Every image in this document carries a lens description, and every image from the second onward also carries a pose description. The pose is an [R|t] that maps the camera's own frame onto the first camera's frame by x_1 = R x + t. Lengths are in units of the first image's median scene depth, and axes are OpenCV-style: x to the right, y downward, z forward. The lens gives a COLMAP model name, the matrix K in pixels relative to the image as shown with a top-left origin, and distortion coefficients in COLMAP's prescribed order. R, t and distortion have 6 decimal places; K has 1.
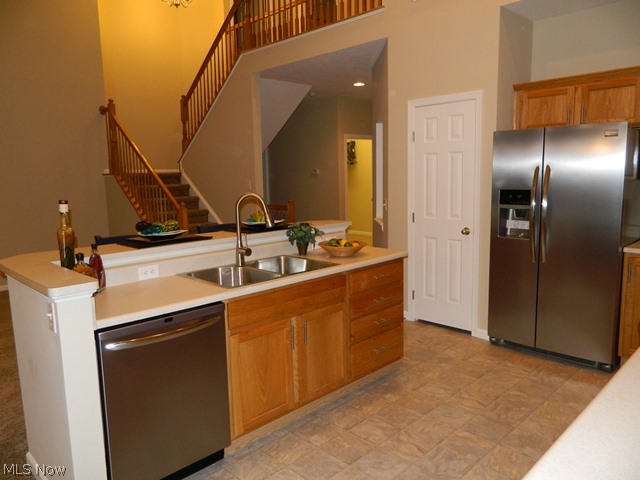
lens RADIAL K [[470.9, 0, 311.6], [0, 470.9, 242.9], [0, 0, 1]] dist [0.004078, -0.010995]
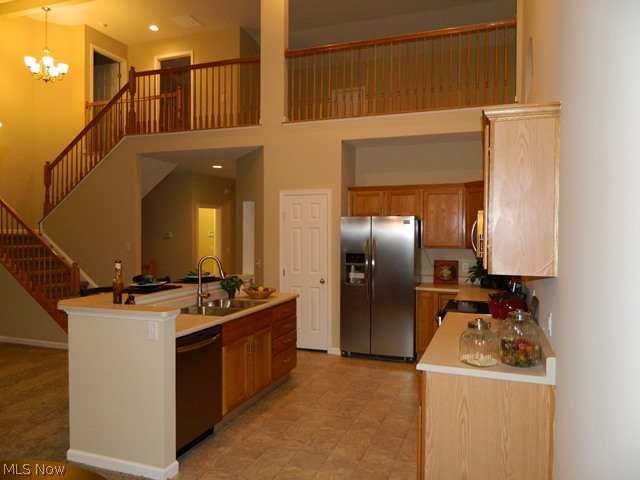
lens RADIAL K [[470.9, 0, 328.9], [0, 470.9, 236.3], [0, 0, 1]] dist [0.004078, -0.010995]
pose [[0.895270, 0.019420, 0.445101, -0.343449], [0.043564, 0.990446, -0.130836, 0.033499], [-0.443390, 0.136524, 0.885871, -0.363776]]
